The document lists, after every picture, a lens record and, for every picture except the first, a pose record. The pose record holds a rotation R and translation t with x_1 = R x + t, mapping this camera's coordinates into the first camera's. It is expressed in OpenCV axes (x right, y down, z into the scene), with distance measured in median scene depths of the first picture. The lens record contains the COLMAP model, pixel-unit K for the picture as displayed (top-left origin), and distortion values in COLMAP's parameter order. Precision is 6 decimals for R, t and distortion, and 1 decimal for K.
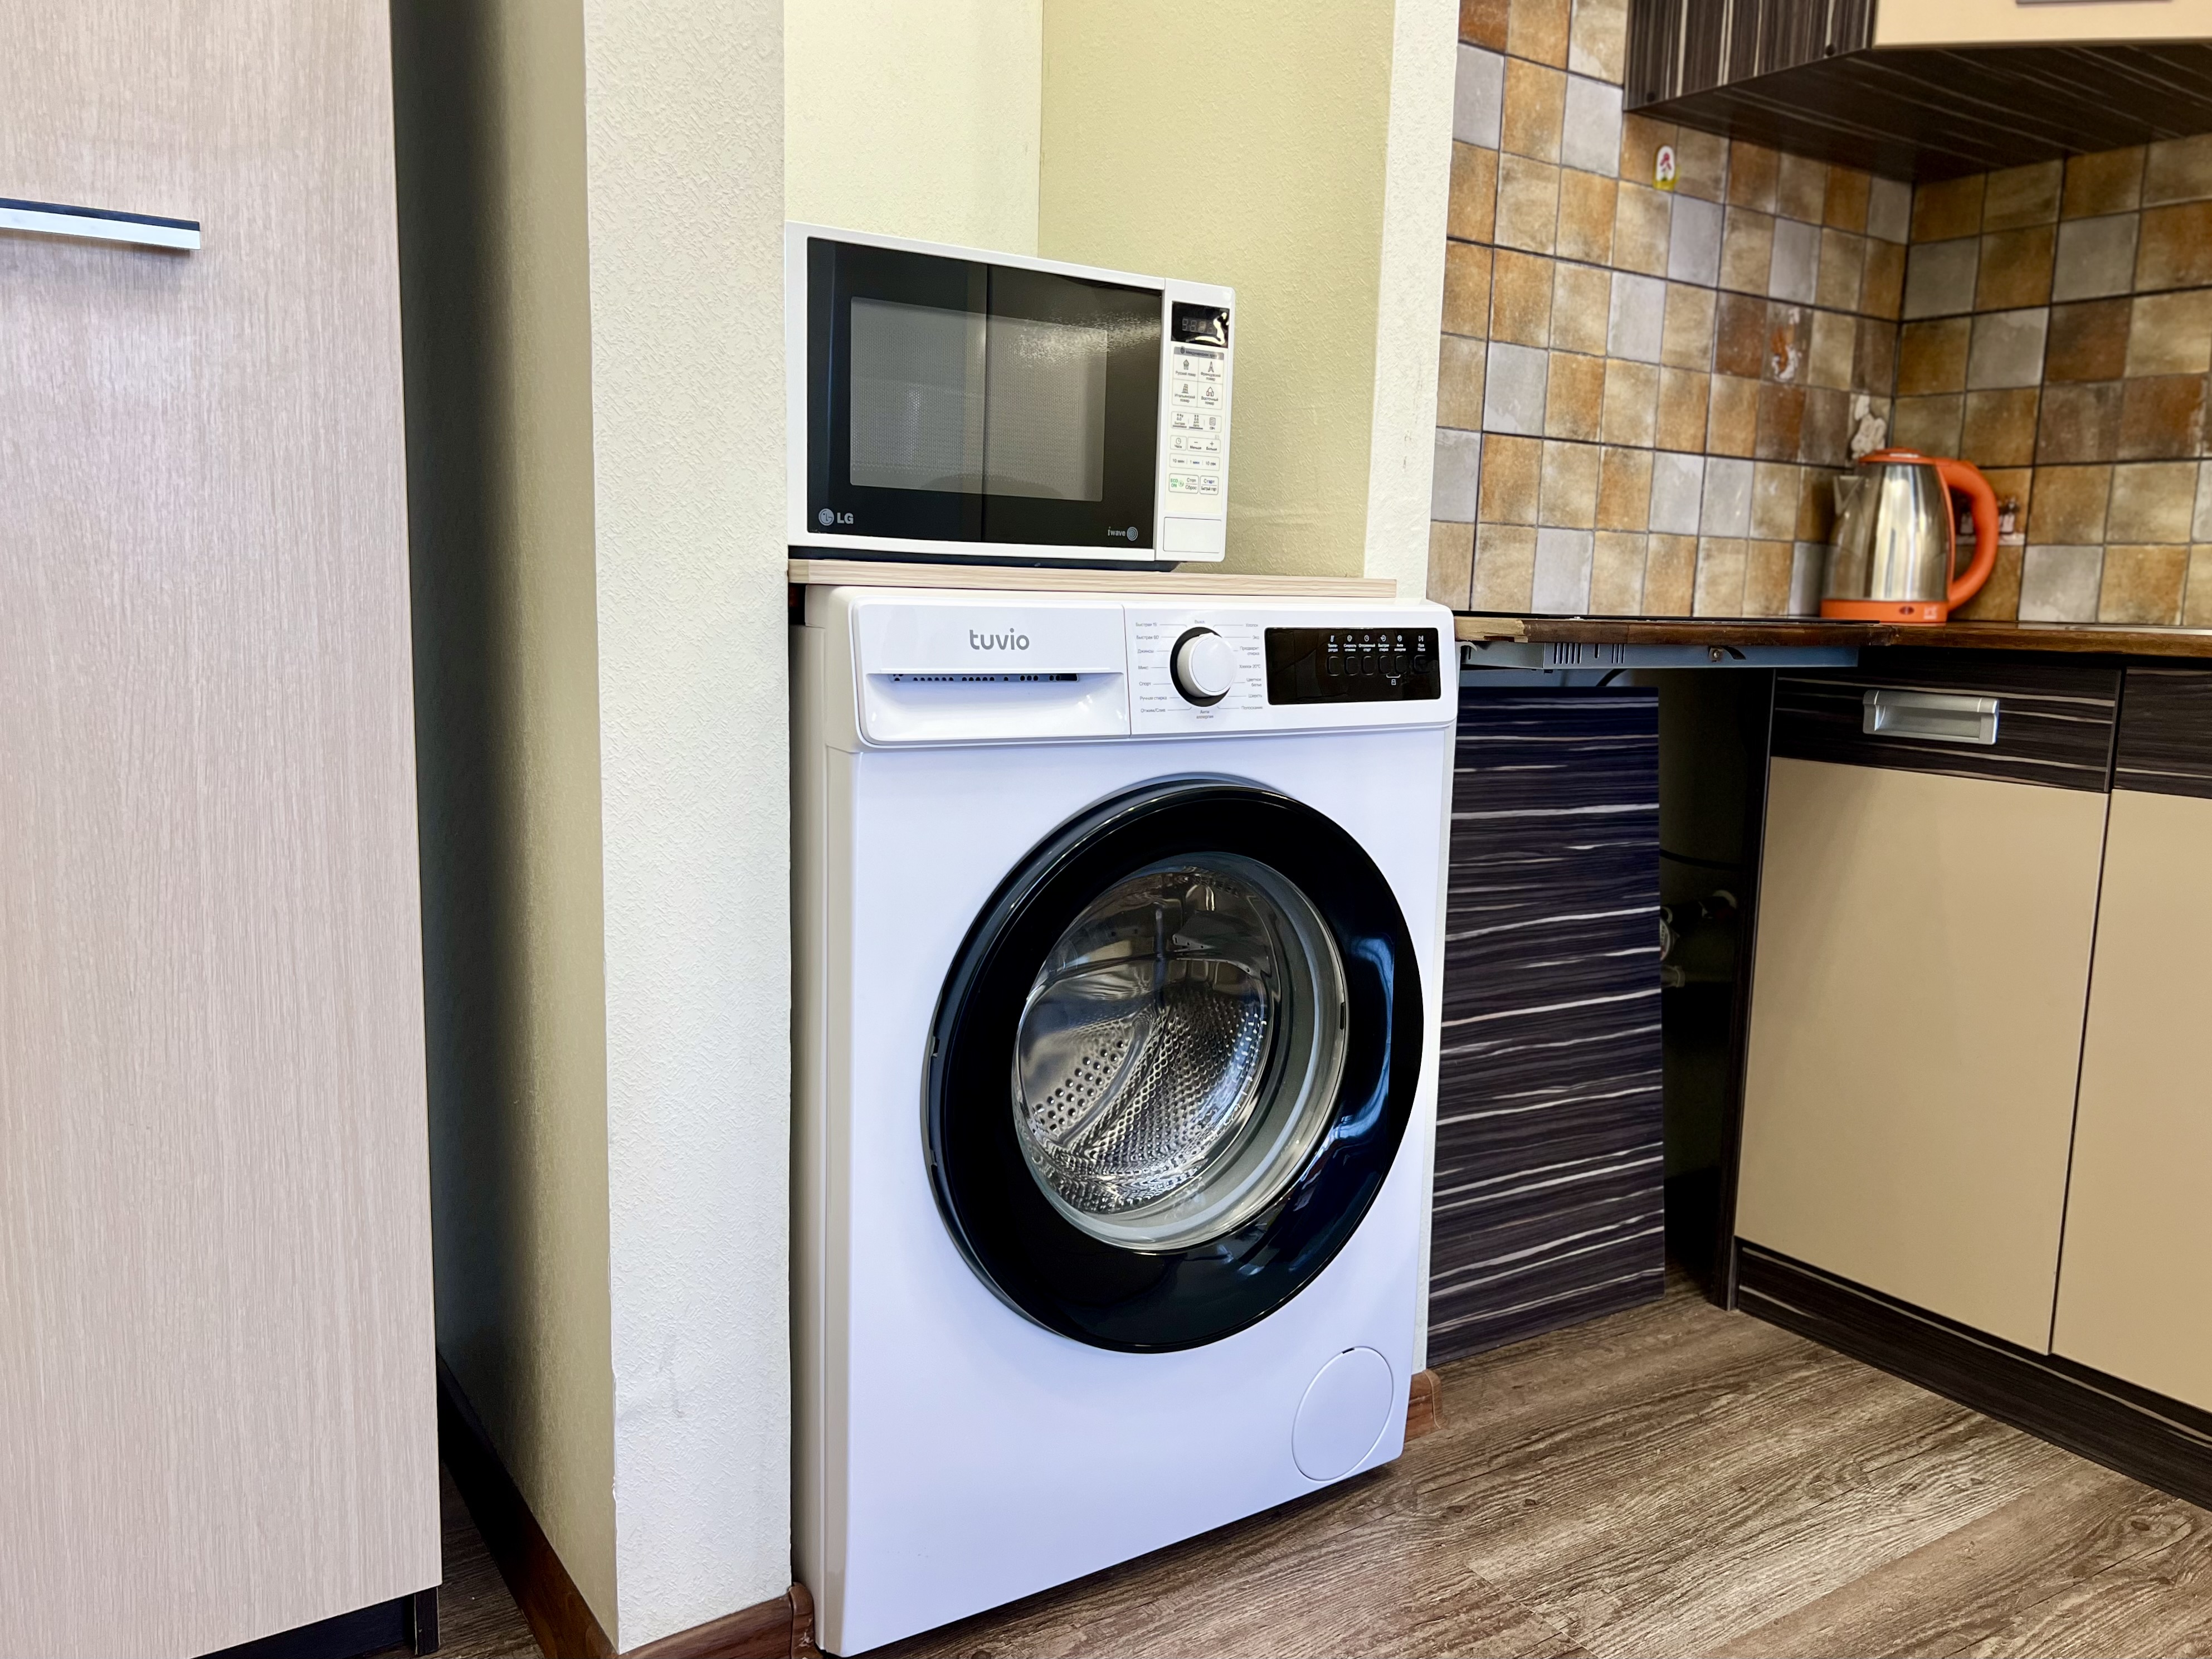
lens RADIAL K [[1678.2, 0, 1114.8], [0, 1678.2, 841.7], [0, 0, 1]] dist [0.052061, -0.047955]
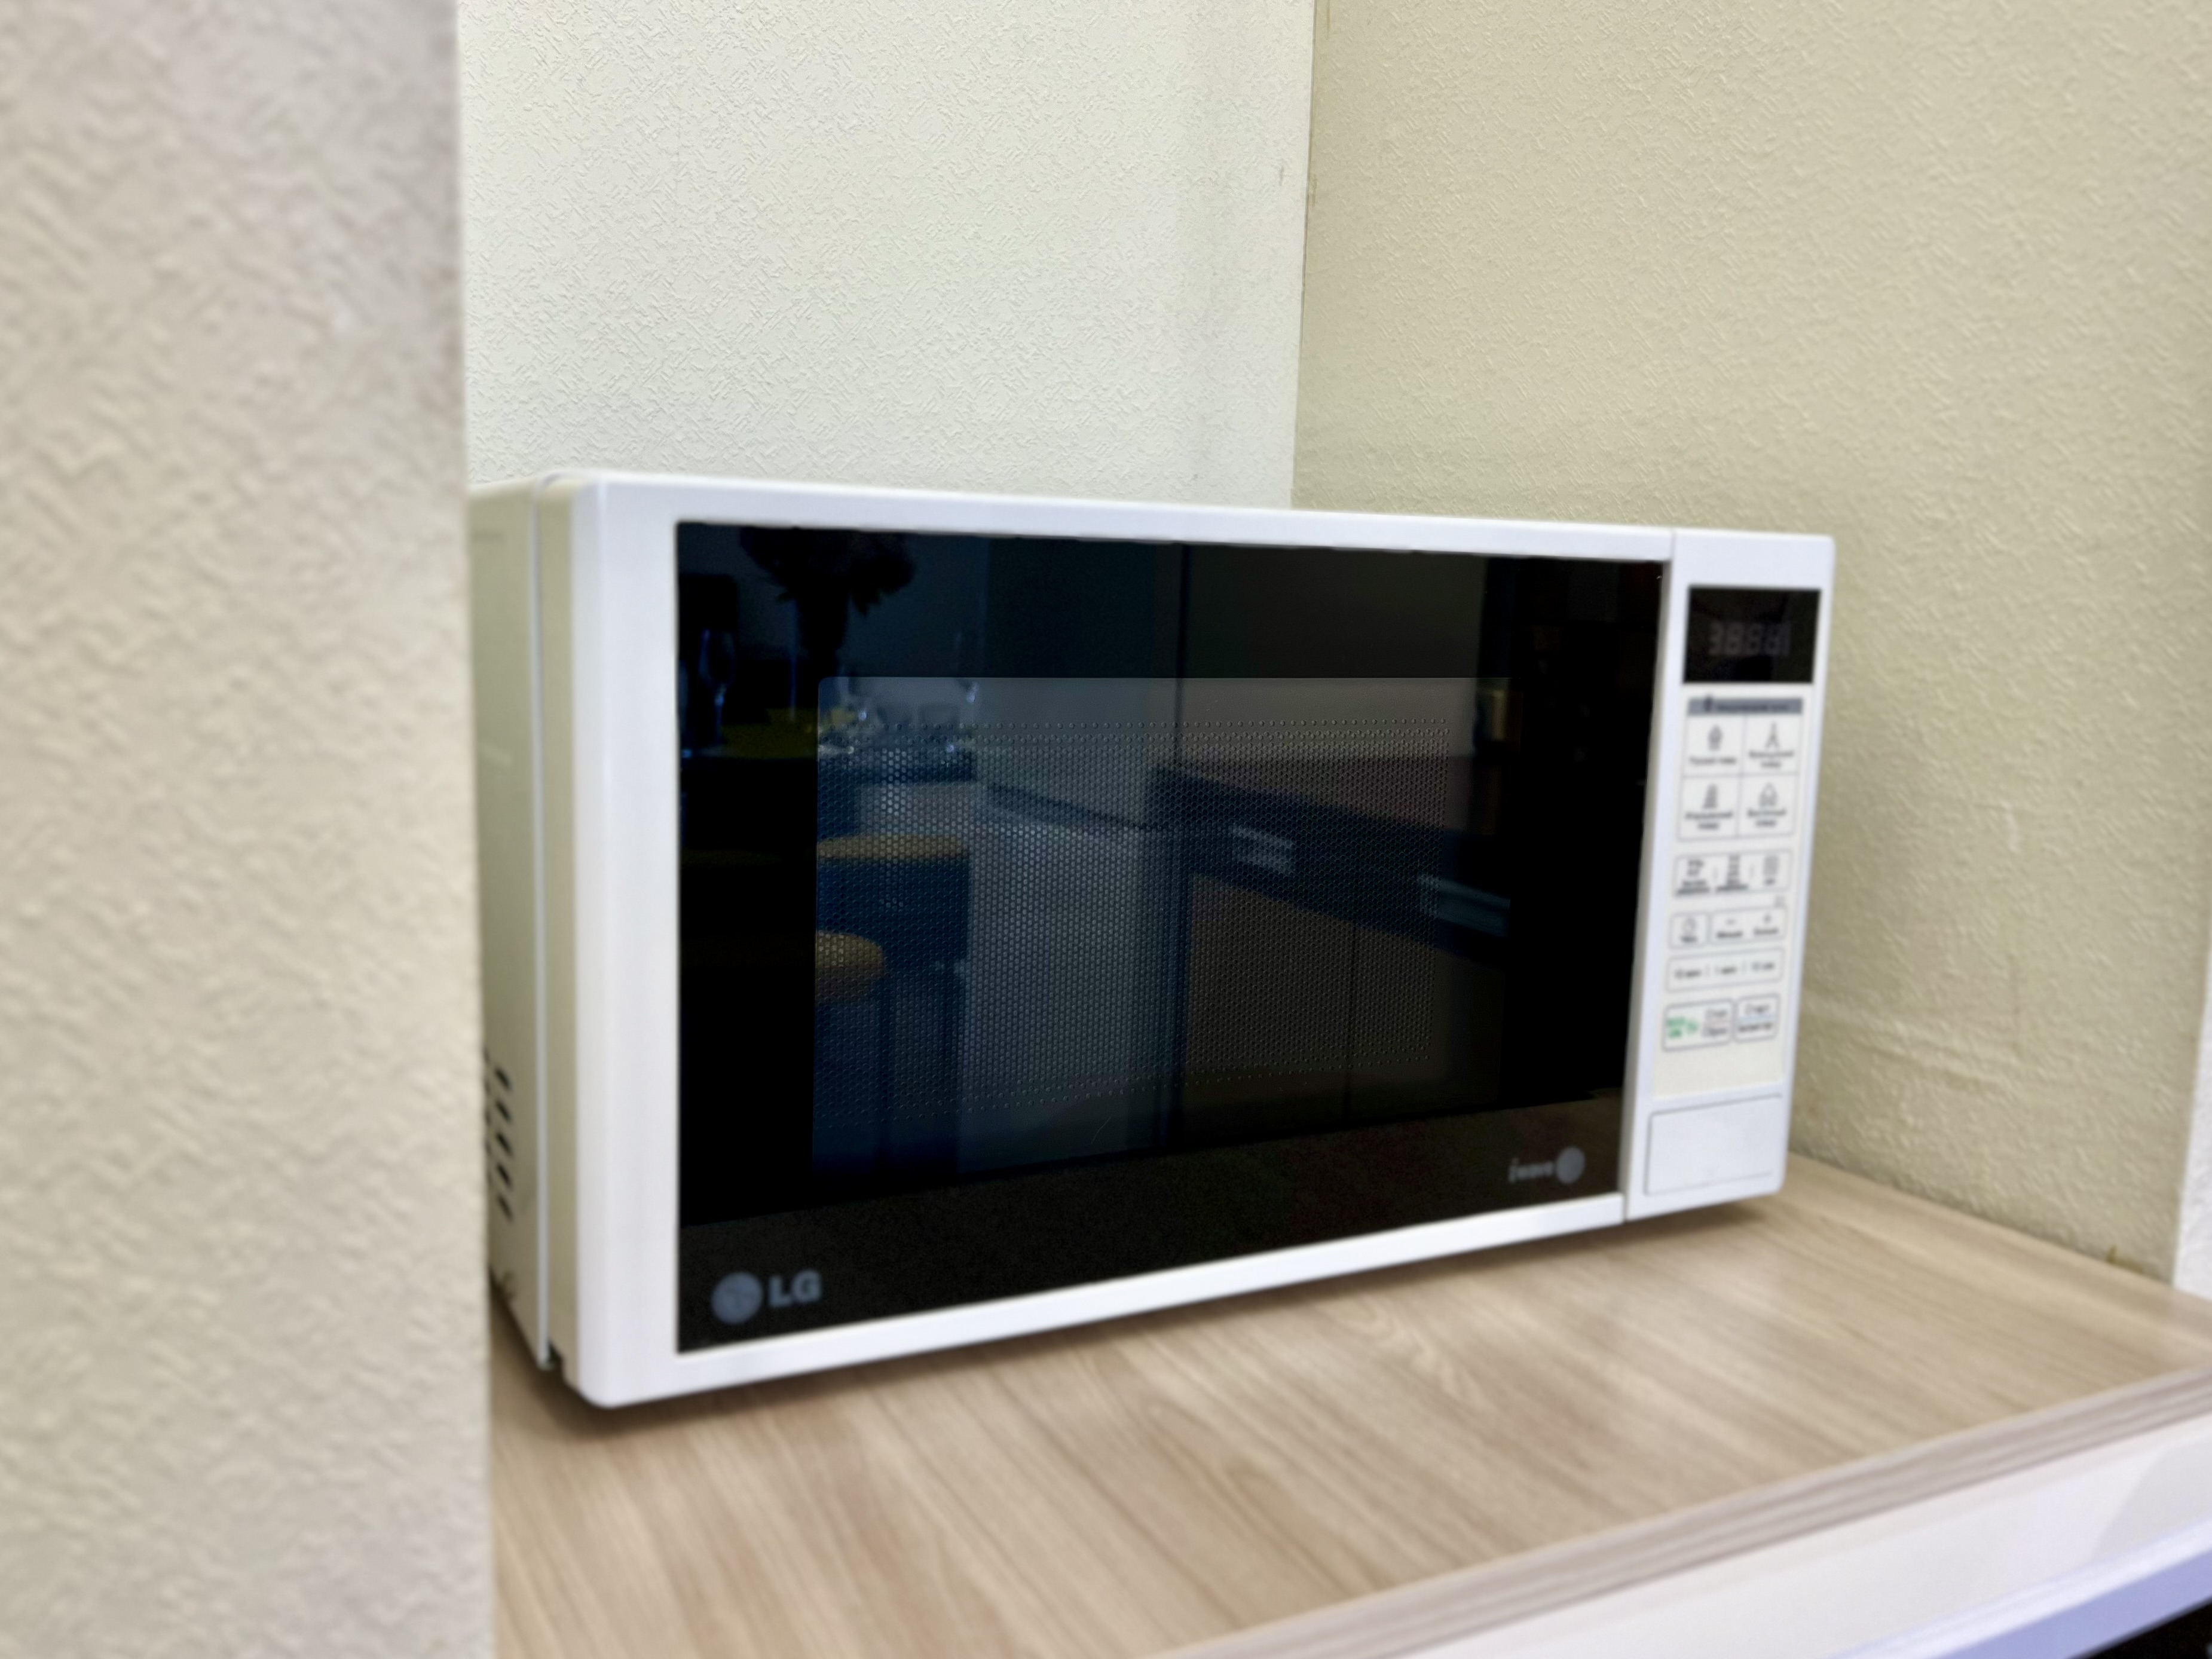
lens RADIAL K [[1818.3, 0, 1139.8], [0, 1818.3, 830.0], [0, 0, 1]] dist [0.033327, -0.003646]
pose [[0.995331, 0.013129, -0.095623, -0.037644], [-0.015005, 0.999708, -0.018927, -0.190035], [0.095346, 0.020273, 0.995238, 0.427296]]
